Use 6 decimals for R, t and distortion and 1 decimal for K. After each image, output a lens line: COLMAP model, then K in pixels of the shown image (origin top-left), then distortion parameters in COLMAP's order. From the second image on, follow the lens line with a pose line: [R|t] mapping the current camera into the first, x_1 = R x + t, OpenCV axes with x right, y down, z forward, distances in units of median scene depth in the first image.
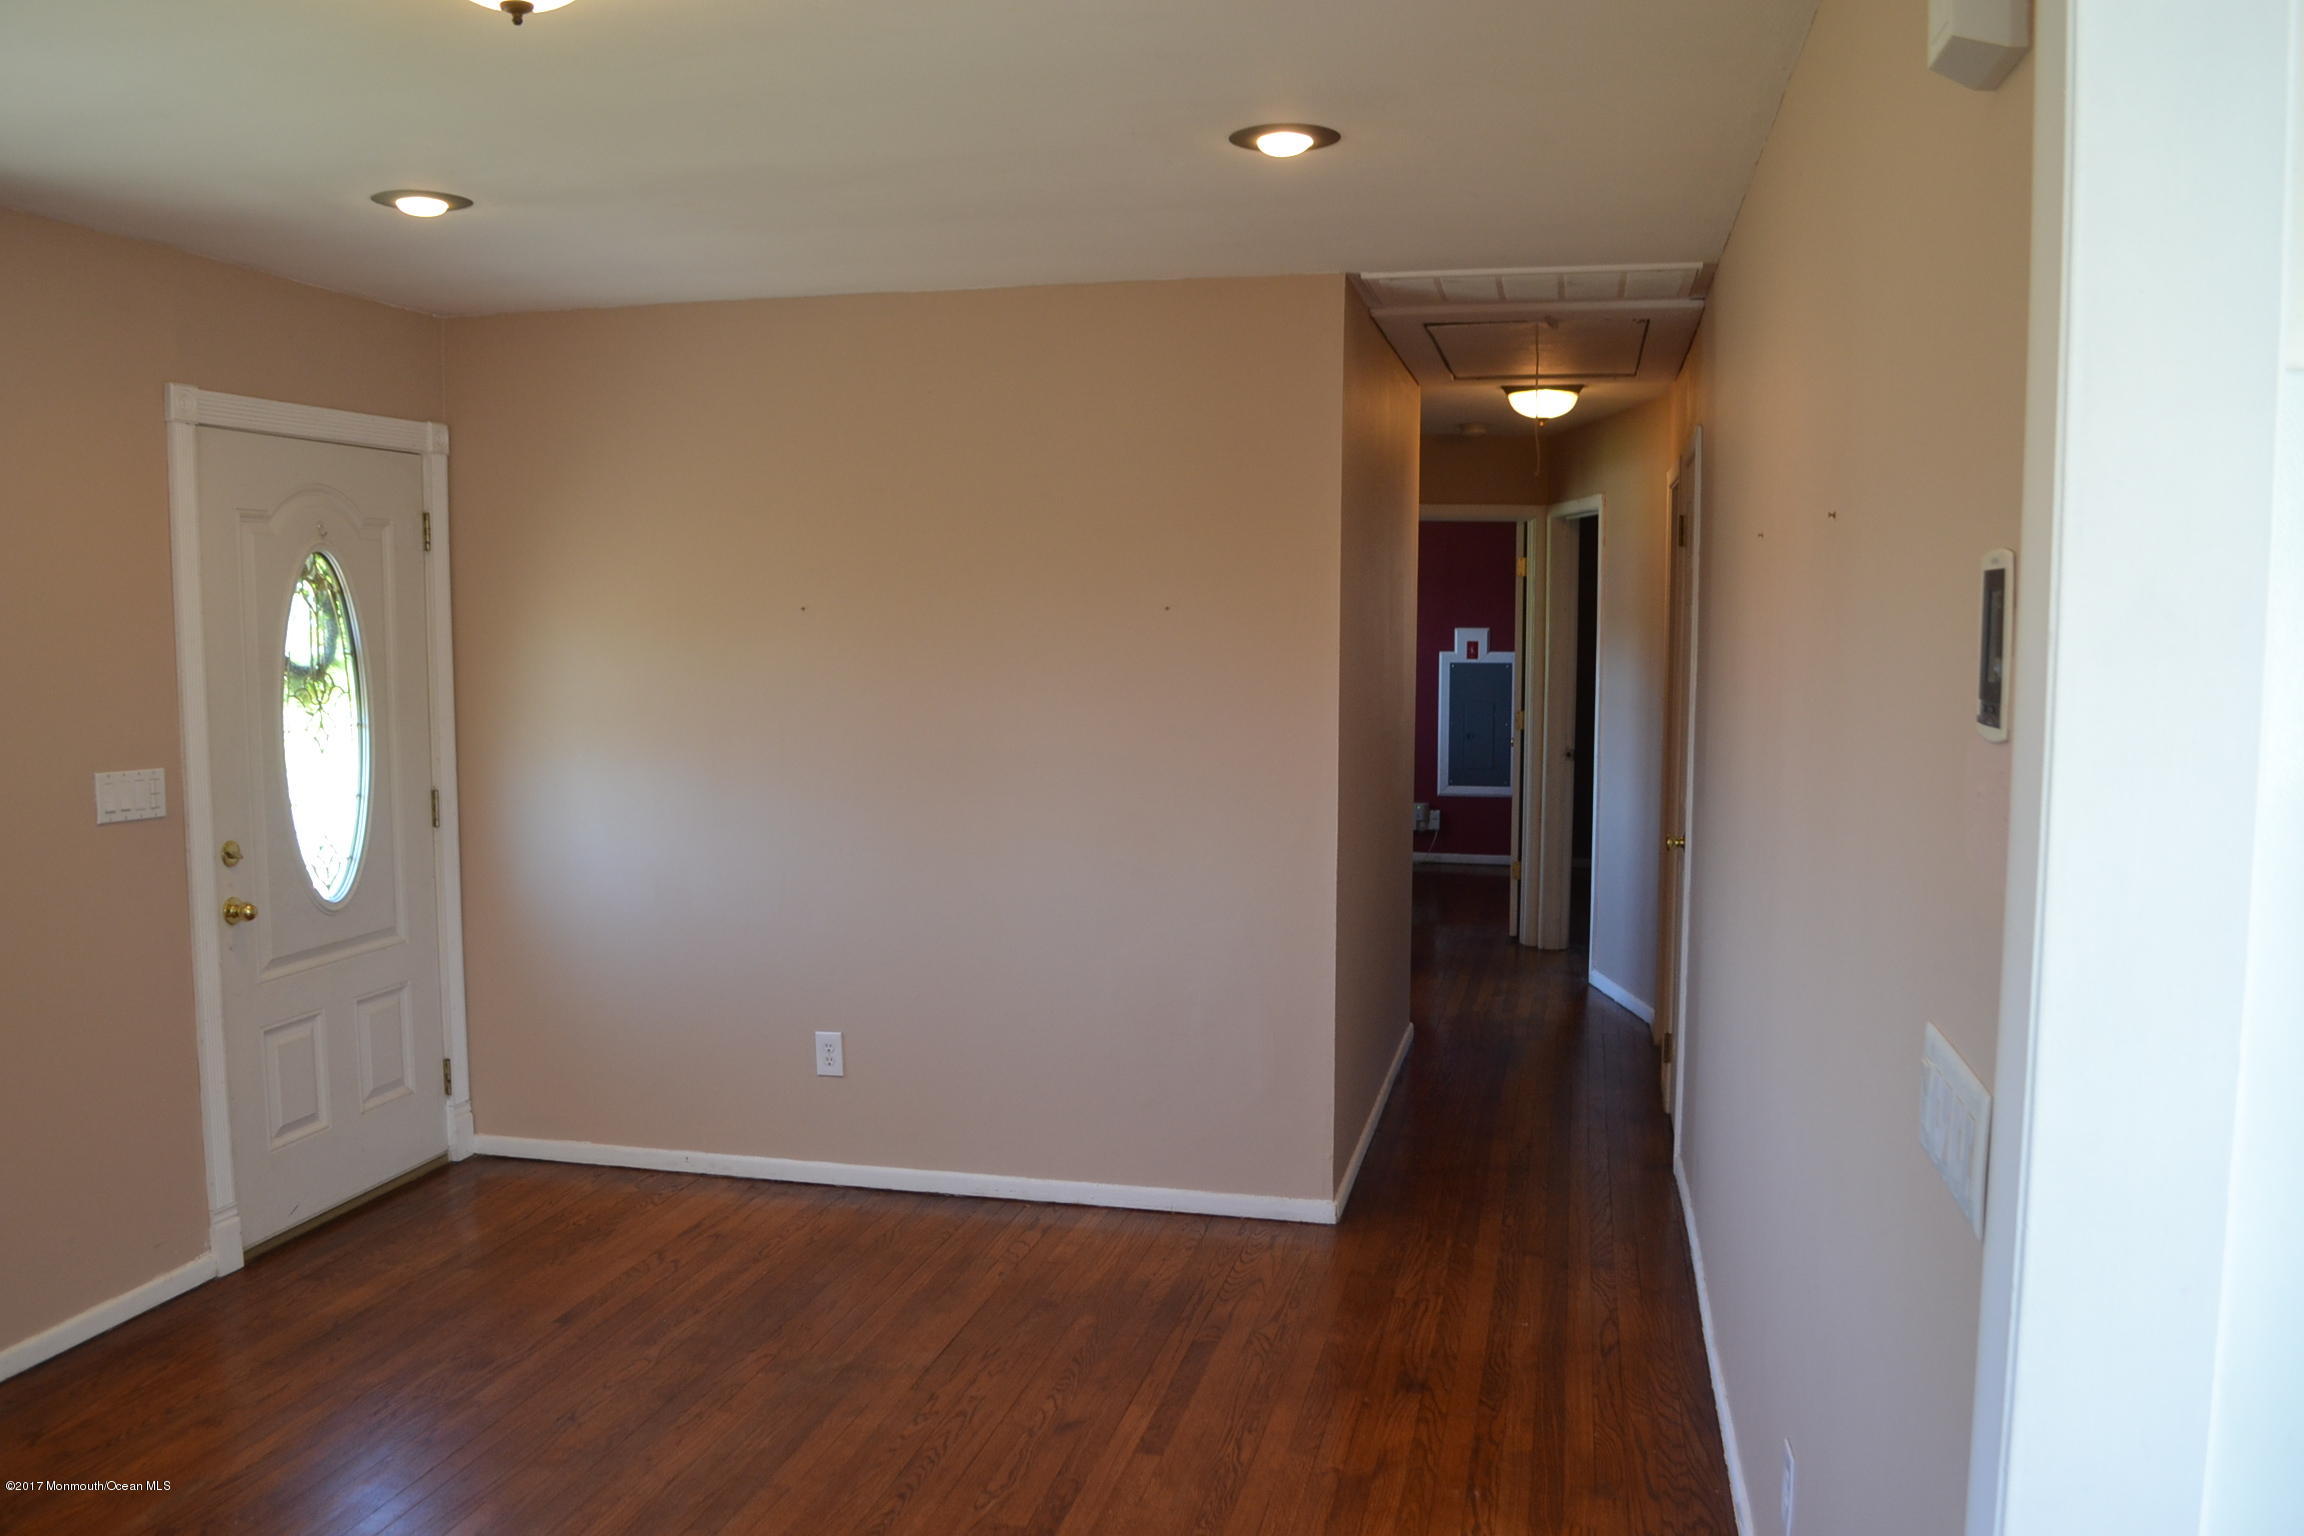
lens RADIAL K [[1832.3, 0, 1137.8], [0, 1832.3, 790.0], [0, 0, 1]] dist [-0.082372, 0.012559]
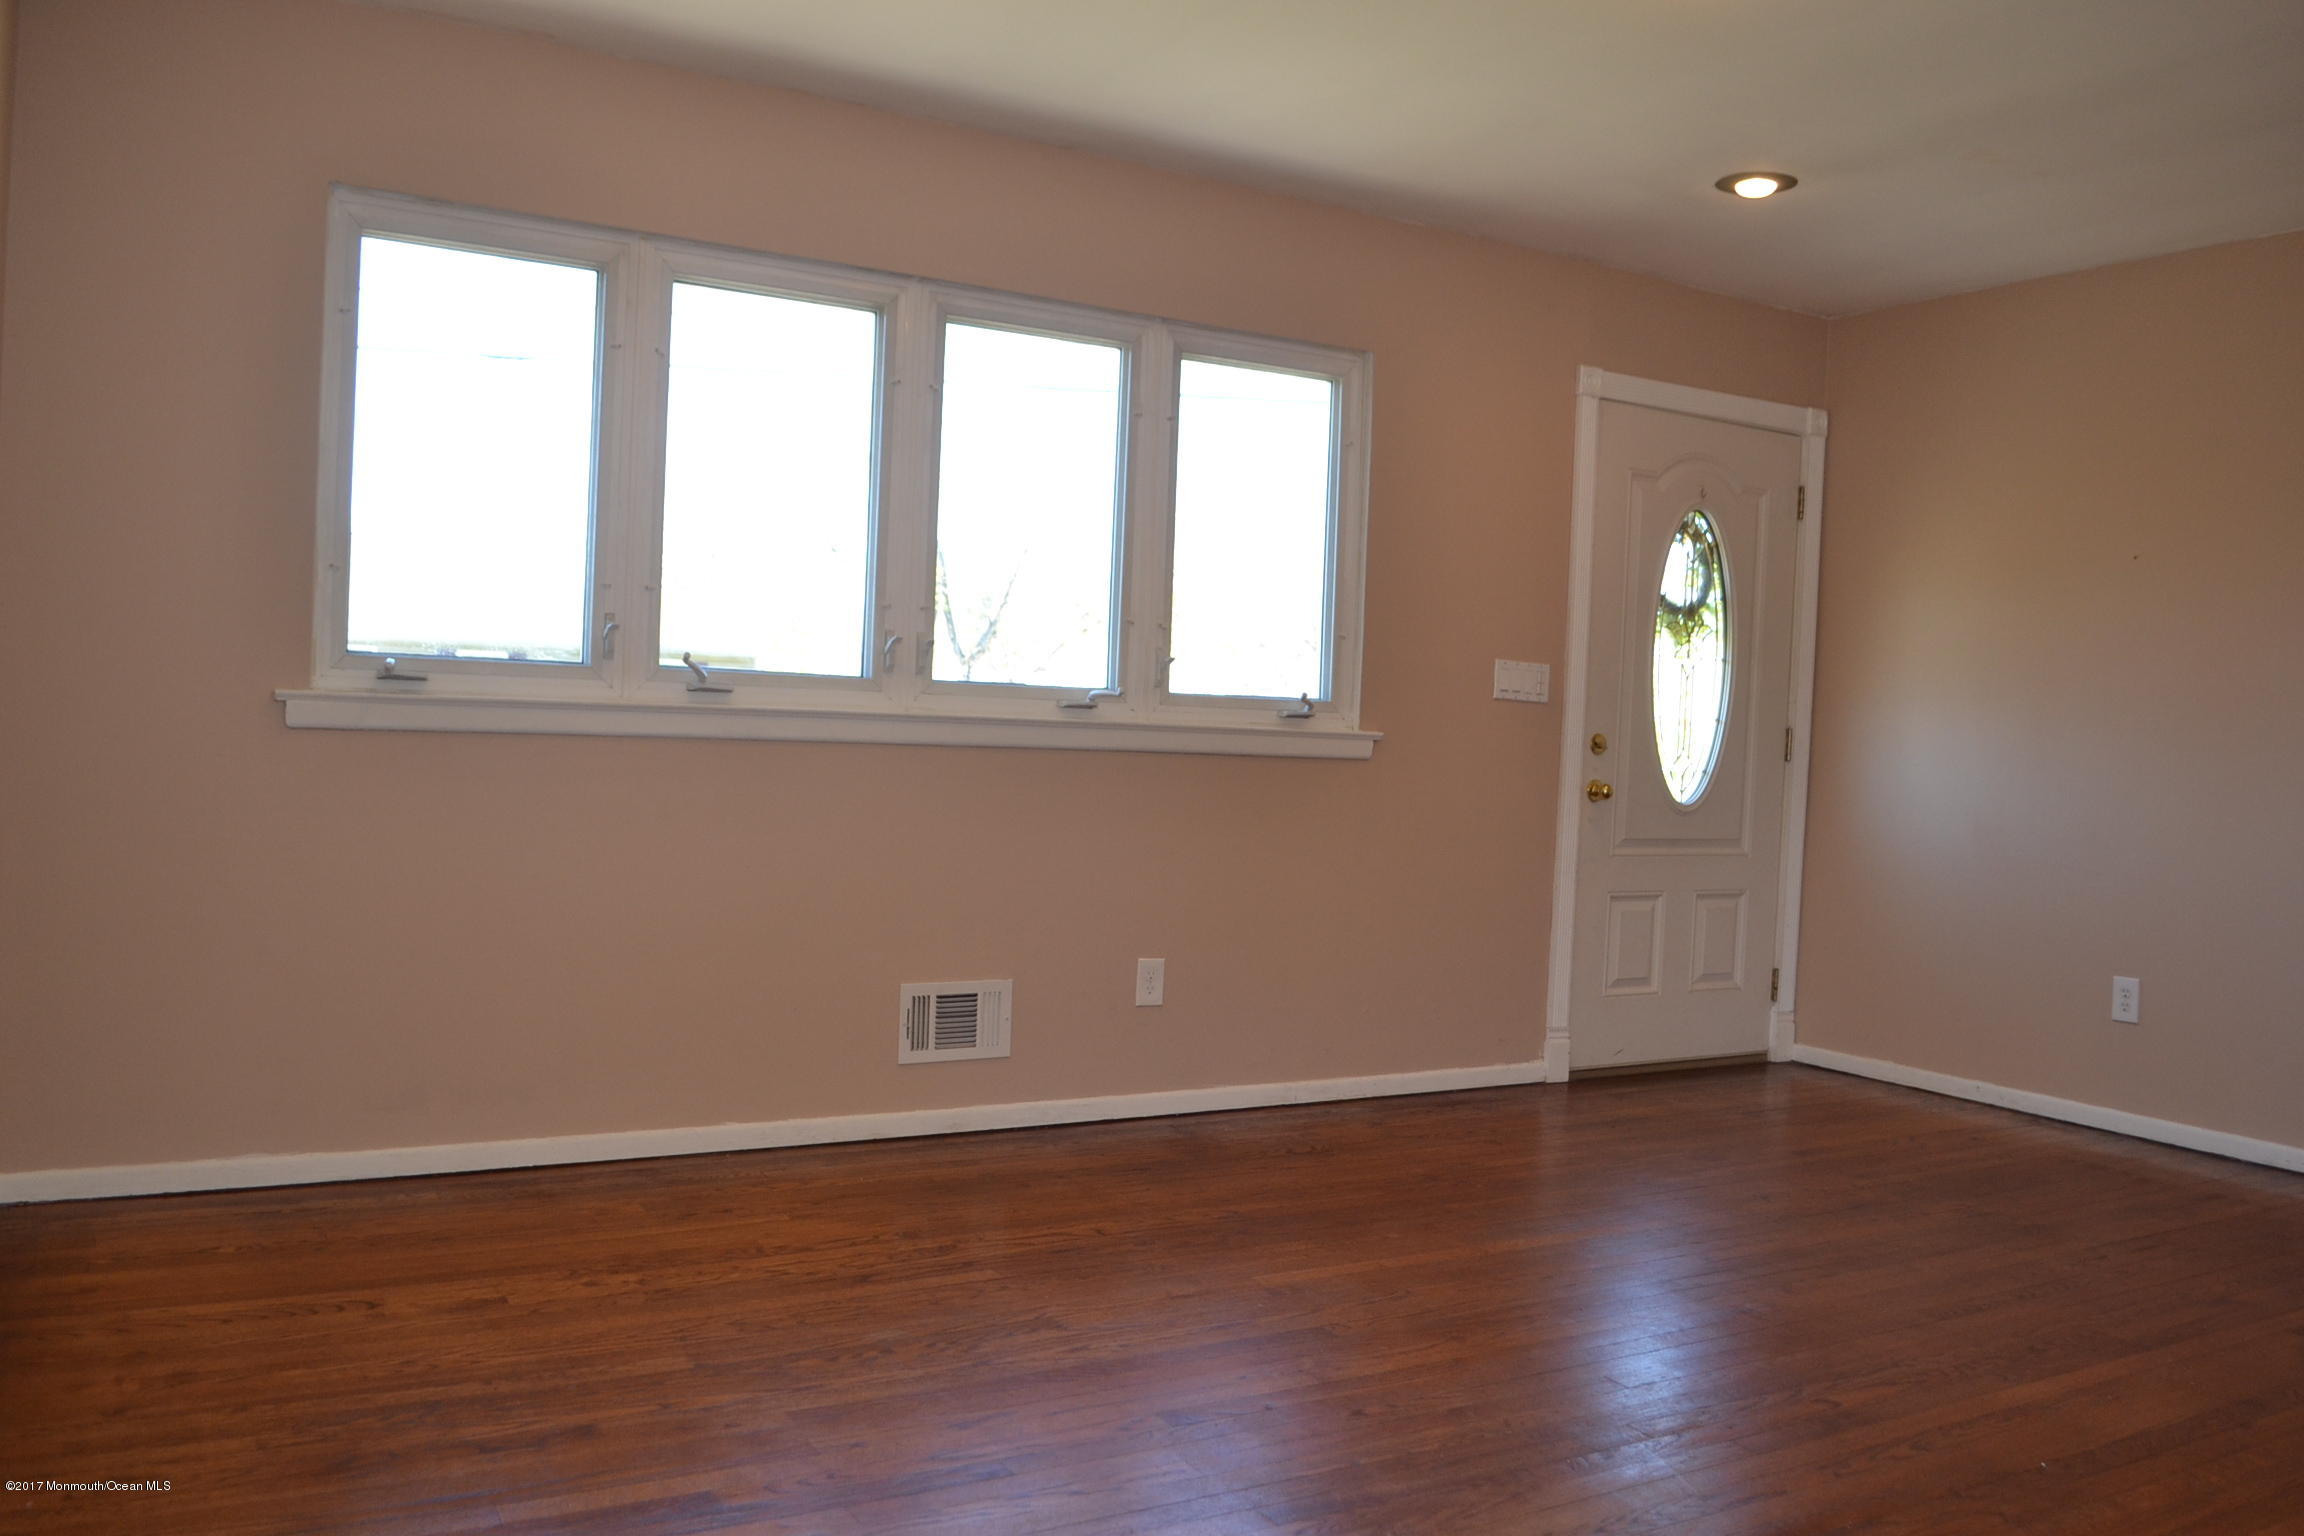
lens RADIAL K [[1832.3, 0, 1152.6], [0, 1832.3, 773.8], [0, 0, 1]] dist [-0.082372, 0.012559]
pose [[0.693370, 0.055153, -0.718468, 0.173809], [-0.111468, 0.993274, -0.031325, 0.122506], [0.711908, 0.101805, 0.694855, -0.081054]]
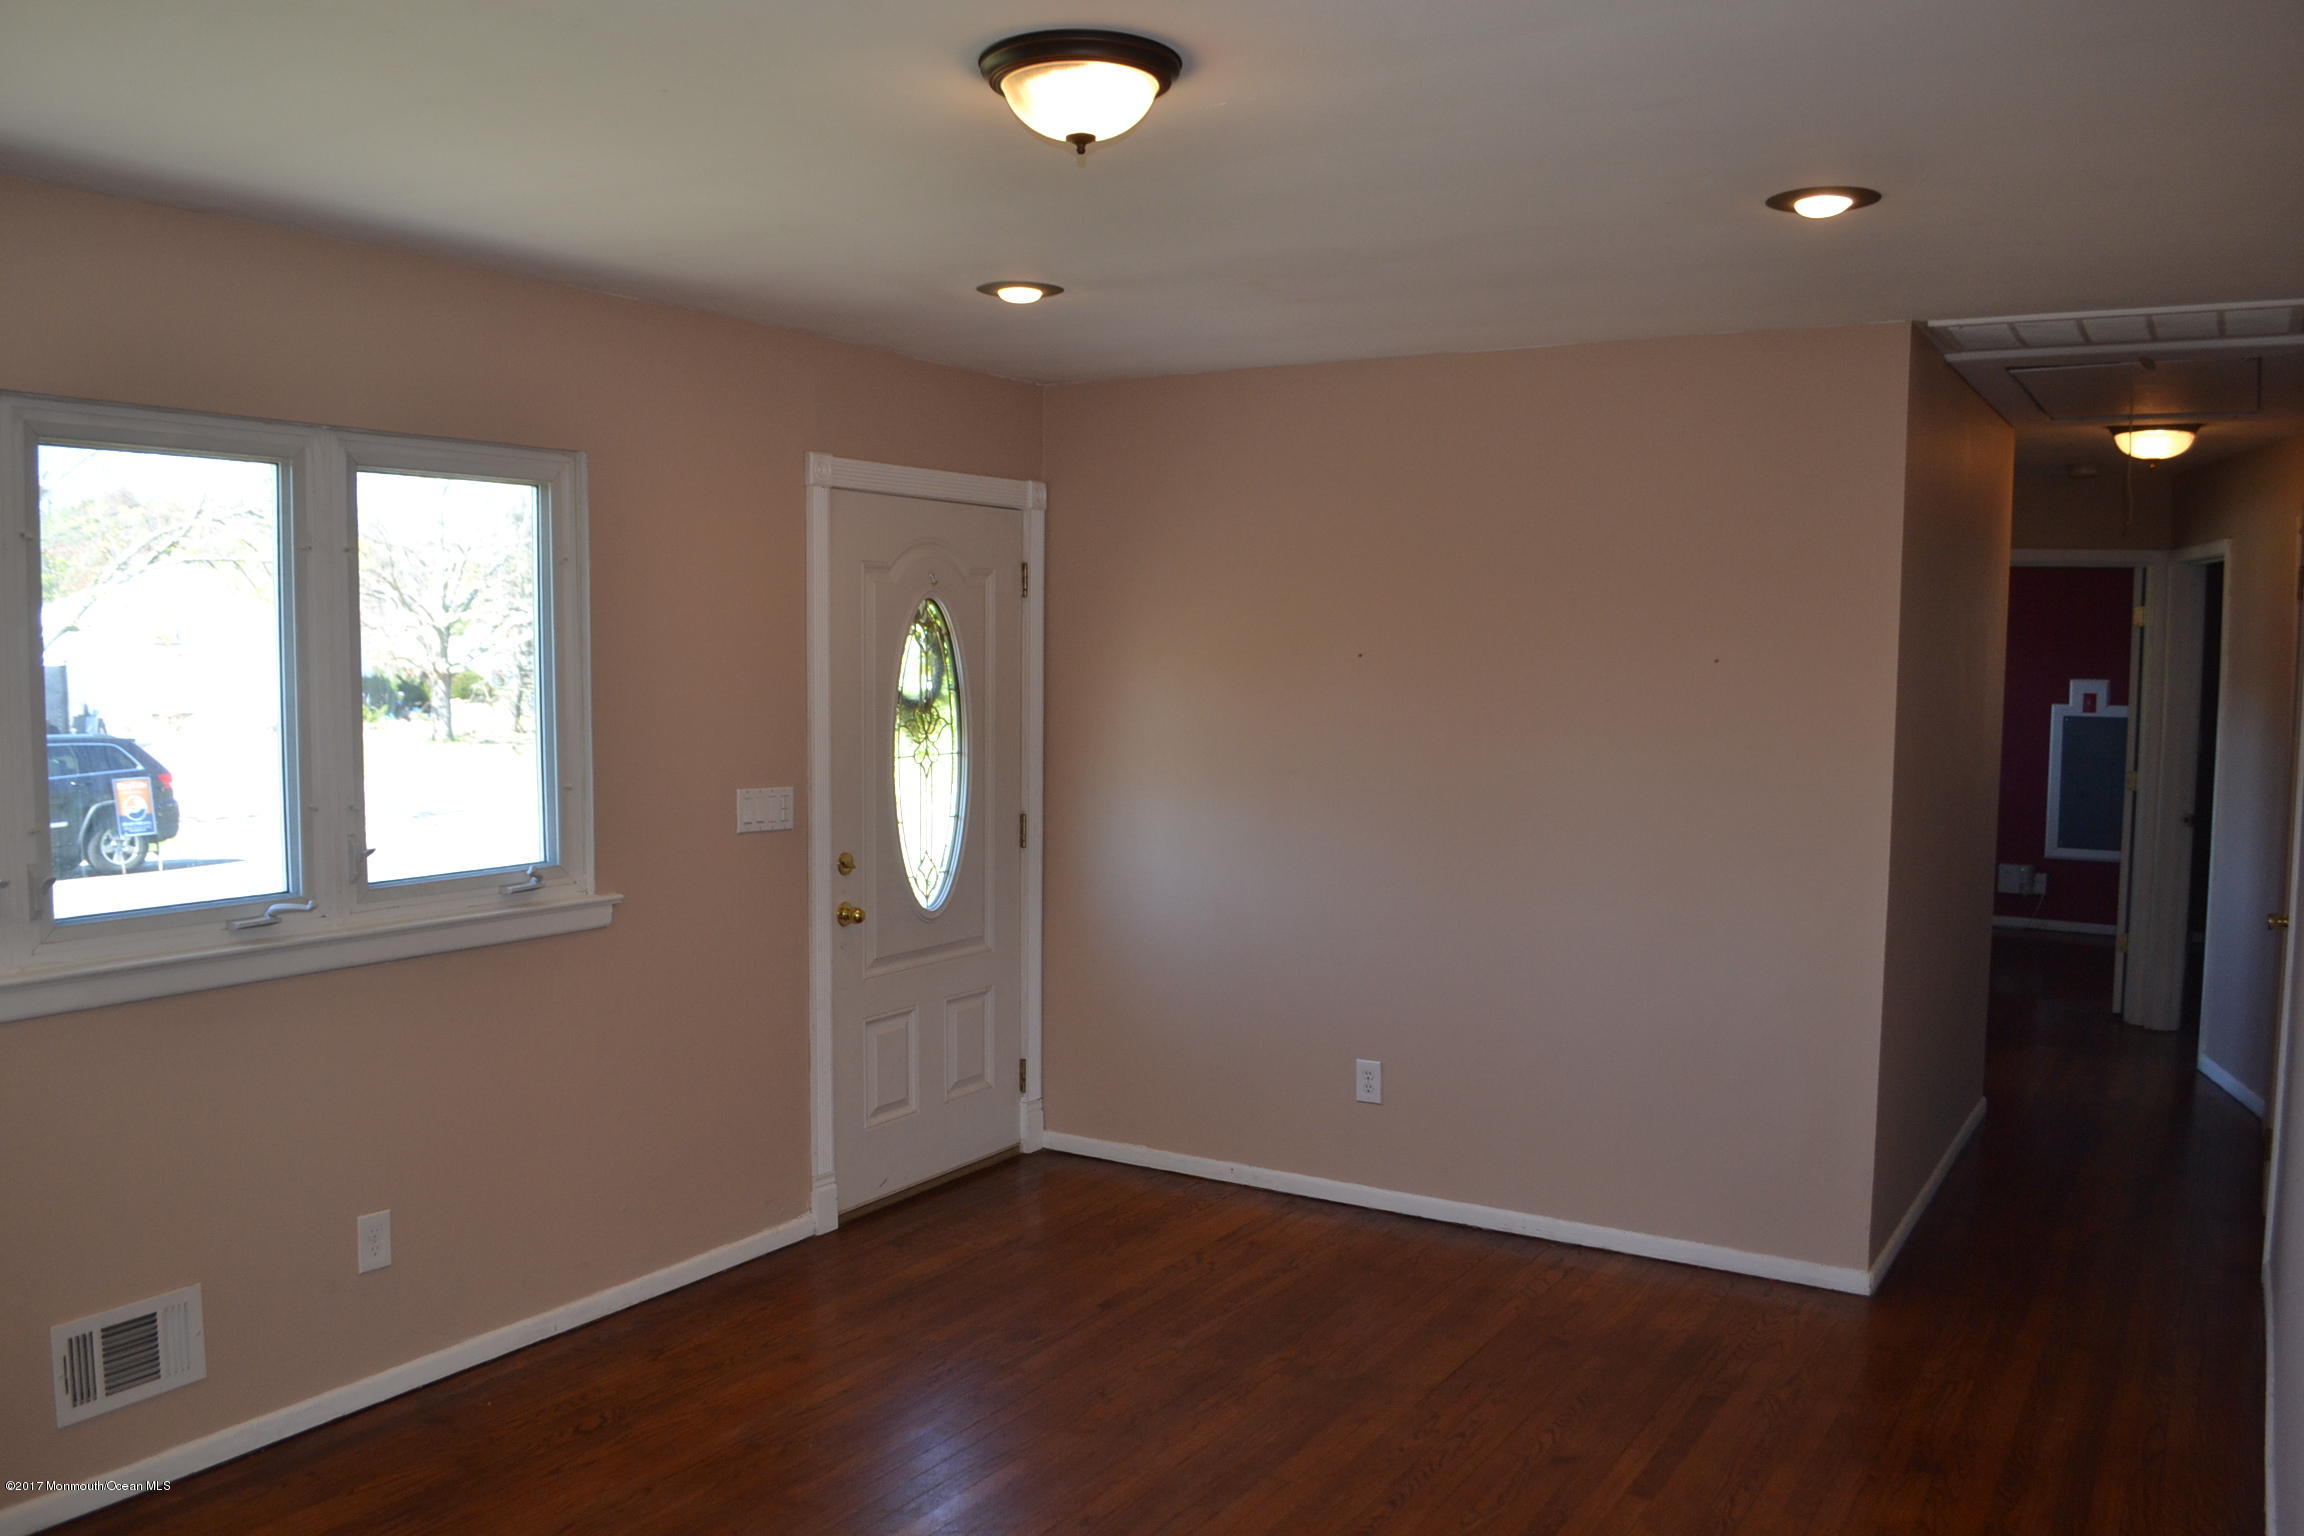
lens RADIAL K [[1832.3, 0, 1144.0], [0, 1832.3, 788.2], [0, 0, 1]] dist [-0.082372, 0.012559]
pose [[0.949037, 0.033811, -0.313347, 0.033561], [-0.040021, 0.999109, -0.013405, -0.004026], [0.312614, 0.025262, 0.949544, -0.039114]]
